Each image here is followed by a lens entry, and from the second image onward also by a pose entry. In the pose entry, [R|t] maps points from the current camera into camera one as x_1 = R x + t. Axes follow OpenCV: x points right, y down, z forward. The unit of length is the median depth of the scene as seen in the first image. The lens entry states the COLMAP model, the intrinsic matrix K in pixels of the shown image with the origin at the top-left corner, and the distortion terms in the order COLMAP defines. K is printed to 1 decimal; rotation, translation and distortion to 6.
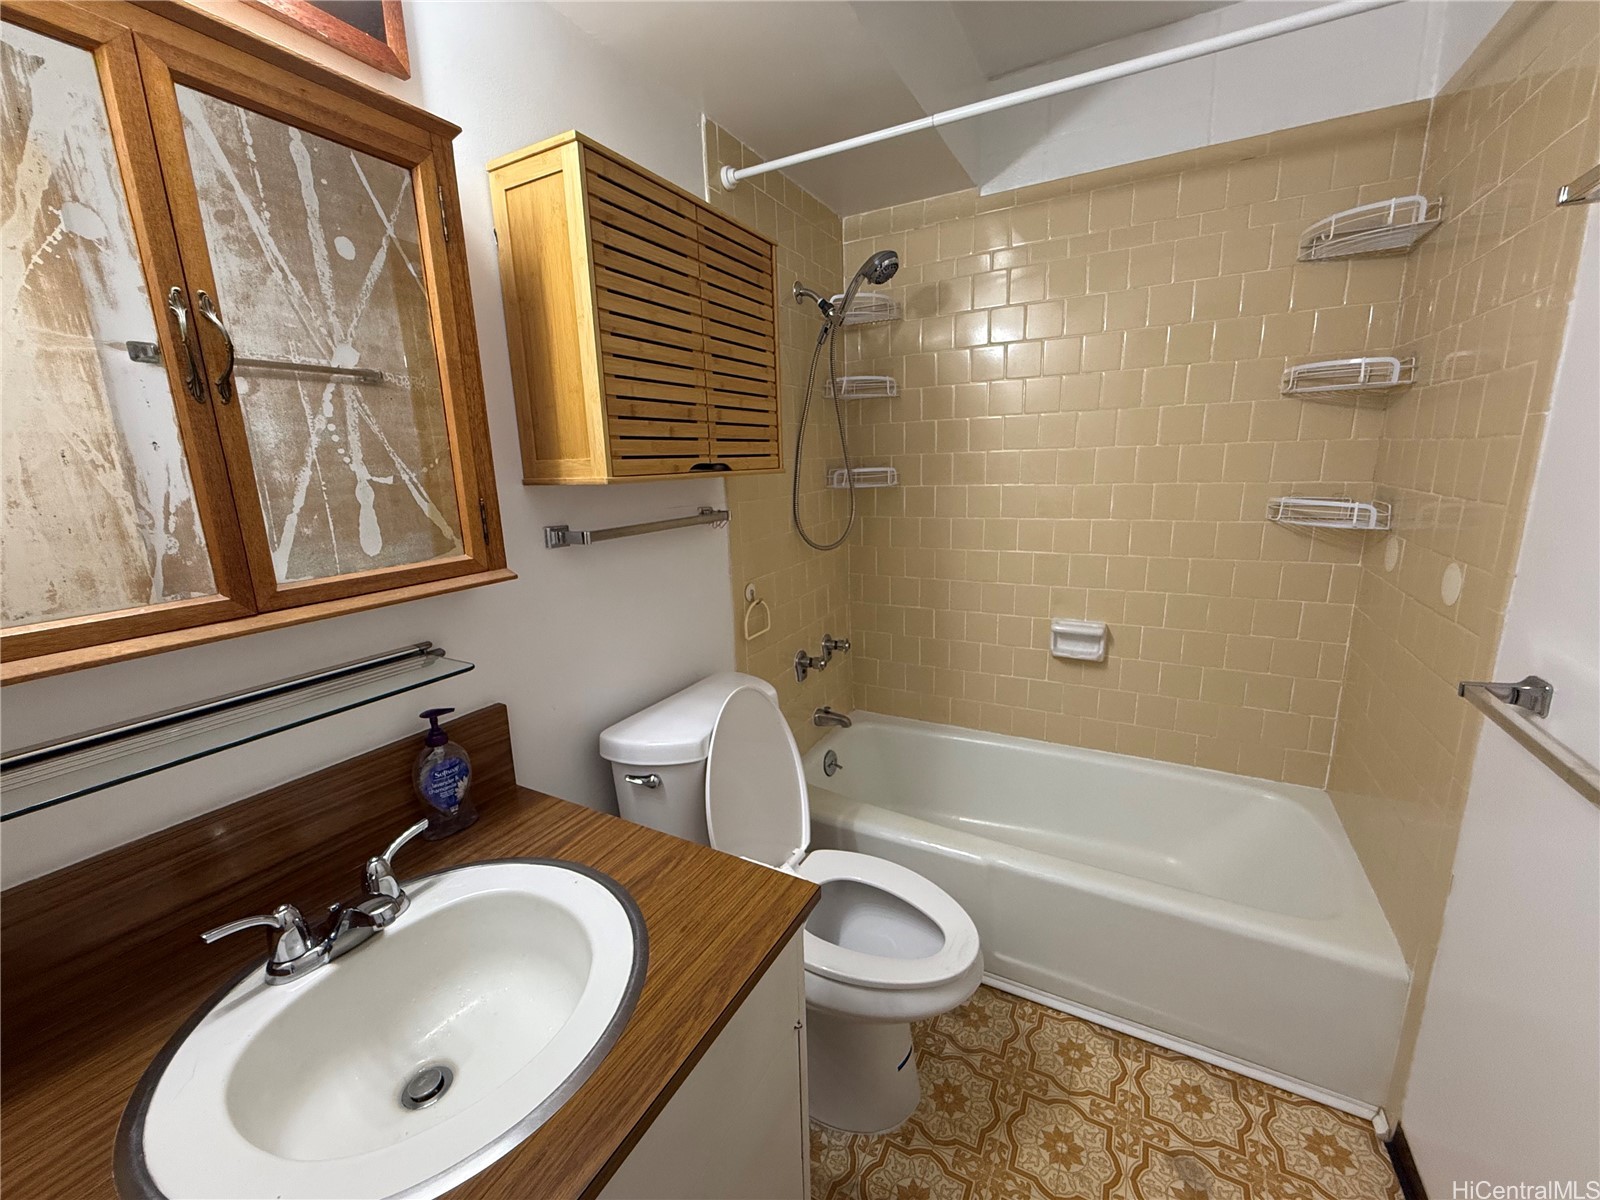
lens RADIAL K [[636.7, 0, 800.6], [0, 636.7, 598.5], [0, 0, 1]] dist [0.002508, 0.000110]
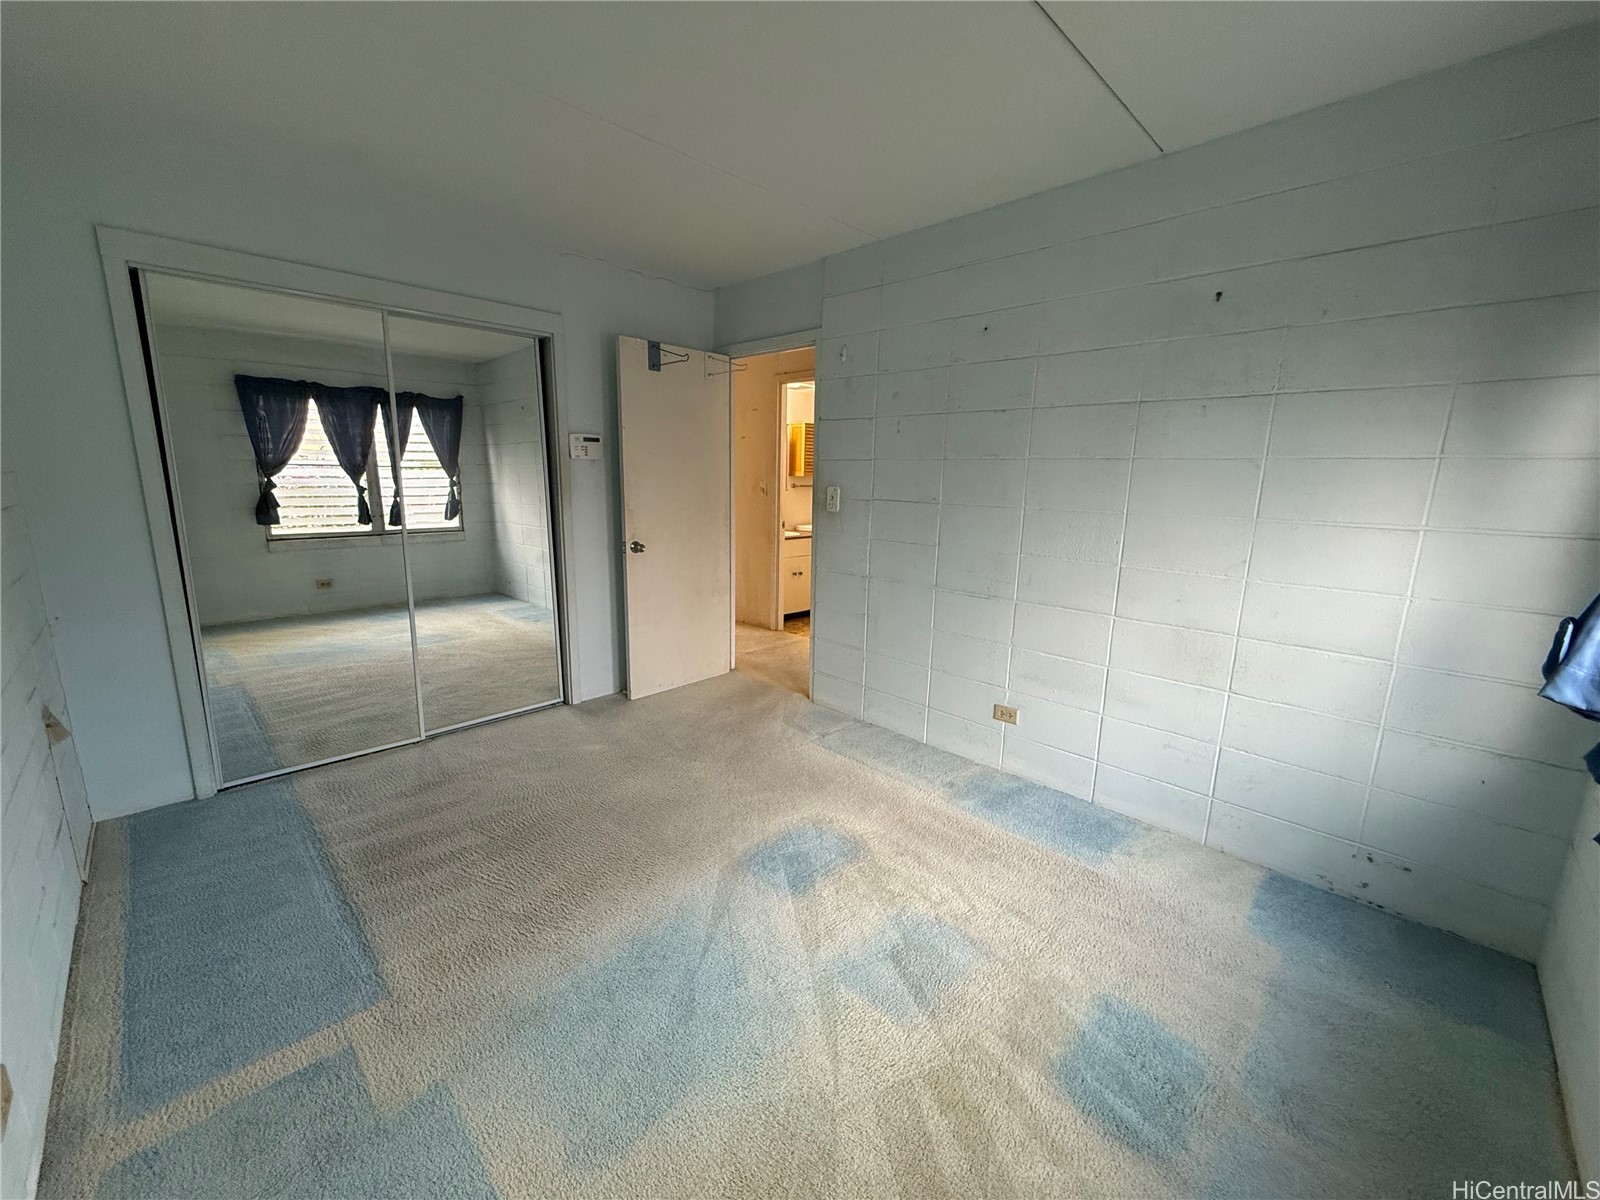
lens RADIAL K [[636.7, 0, 799.2], [0, 636.7, 599.0], [0, 0, 1]] dist [0.002508, 0.000110]
pose [[0.961197, 0.094213, -0.259276, 1.318923], [-0.099010, 0.995071, -0.005474, 1.007364], [0.257482, 0.030933, 0.965788, -4.757979]]
